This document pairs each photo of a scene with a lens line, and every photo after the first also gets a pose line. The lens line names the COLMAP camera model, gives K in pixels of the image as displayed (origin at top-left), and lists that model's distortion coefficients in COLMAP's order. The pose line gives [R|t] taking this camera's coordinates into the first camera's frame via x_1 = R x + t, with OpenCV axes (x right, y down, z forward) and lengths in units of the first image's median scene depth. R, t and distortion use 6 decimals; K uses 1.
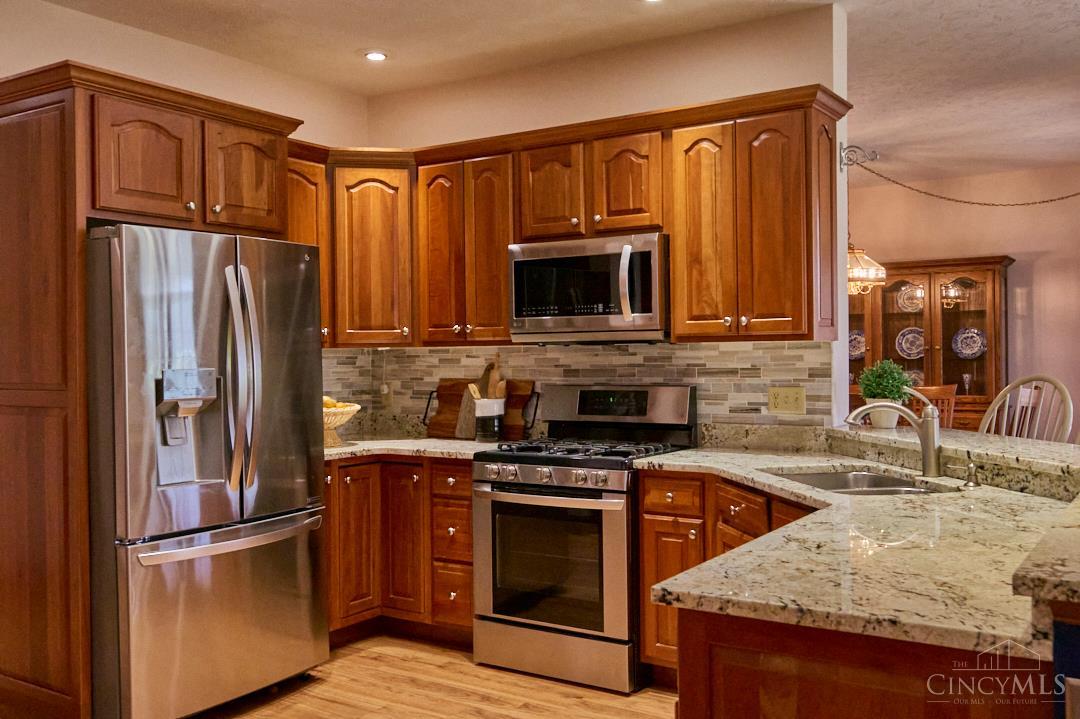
lens RADIAL K [[989.7, 0, 540.0], [0, 989.7, 359.5], [0, 0, 1]] dist [0.000994, -0.000049]
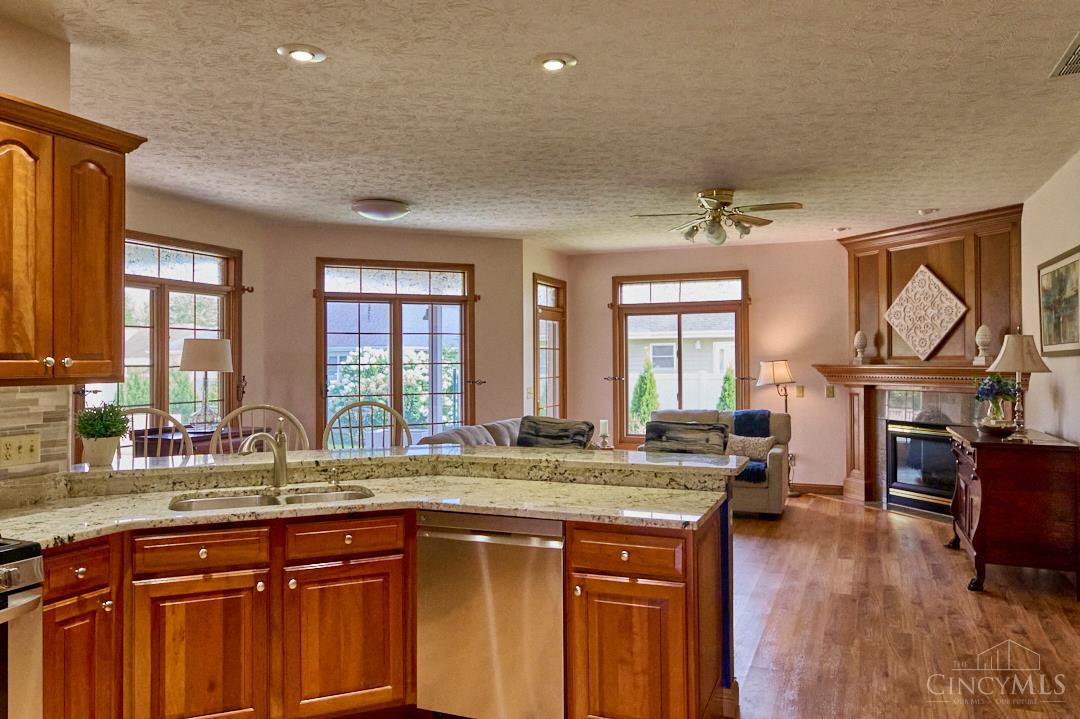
lens RADIAL K [[774.9, 0, 542.8], [0, 774.9, 353.3], [0, 0, 1]] dist [0.006215, -0.006302]
pose [[-0.204261, 0.026554, 0.978556, -0.545900], [0.015816, 0.999591, -0.023823, -0.022208], [-0.978789, 0.010611, -0.204597, 0.688766]]
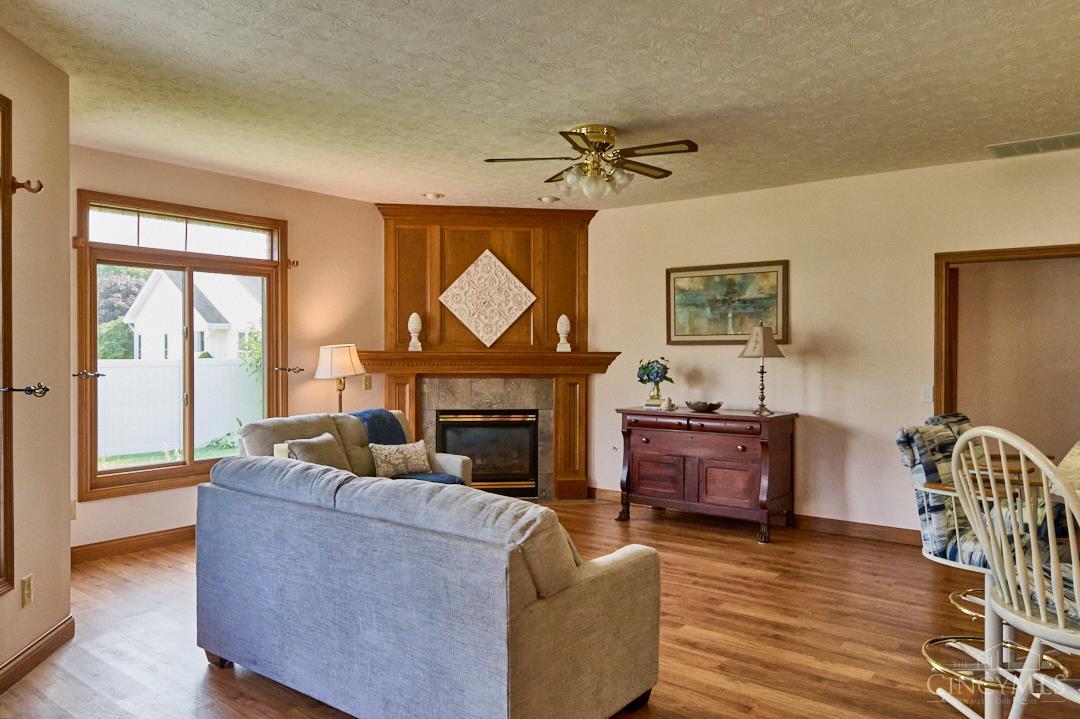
lens RADIAL K [[774.9, 0, 542.8], [0, 774.9, 353.3], [0, 0, 1]] dist [0.006215, -0.006302]
pose [[-0.997488, 0.011160, 0.069945, 0.799210], [0.012032, 0.999855, 0.012056, -0.039708], [-0.069800, 0.012868, -0.997478, 1.218251]]
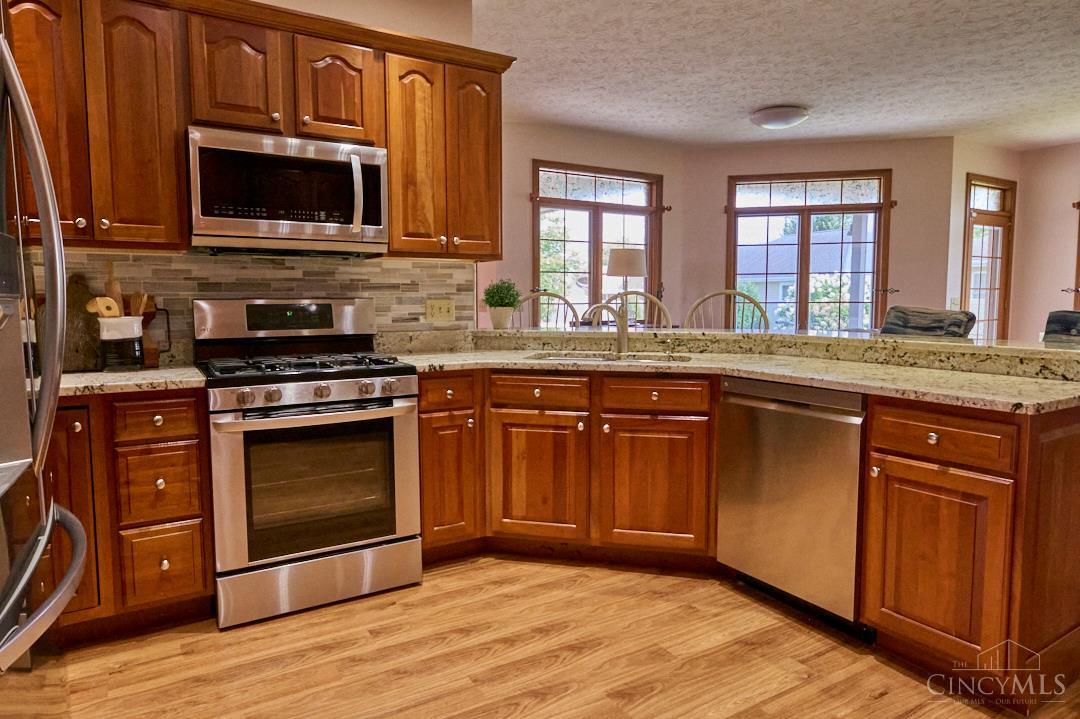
lens RADIAL K [[664.5, 0, 541.9], [0, 664.5, 355.9], [0, 0, 1]] dist [-0.002833, -0.000771]
pose [[0.416011, -0.067031, 0.906886, -0.458539], [0.004506, 0.997419, 0.071655, 0.039817], [-0.909349, -0.025723, 0.415239, 0.547967]]
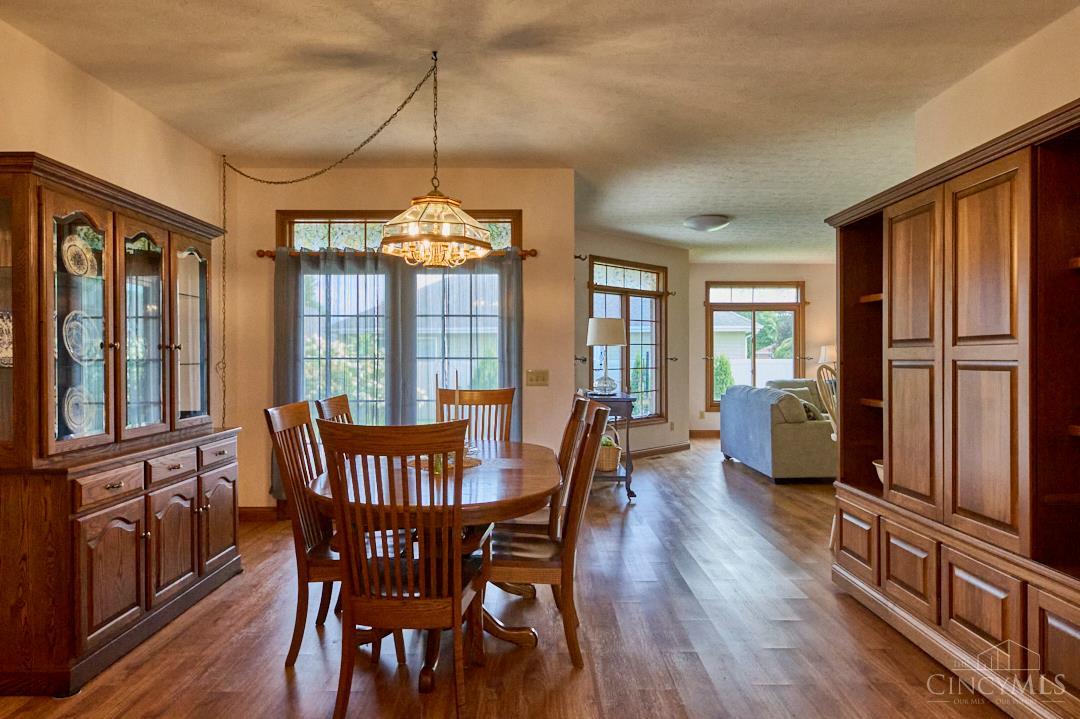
lens RADIAL K [[684.3, 0, 540.0], [0, 684.3, 359.5], [0, 0, 1]] dist [0.001231, -0.001296]
pose [[-0.563312, 0.011864, 0.826159, -0.193495], [0.016105, 0.999865, -0.003378, 0.002760], [-0.826087, 0.011402, -0.563427, 2.045207]]
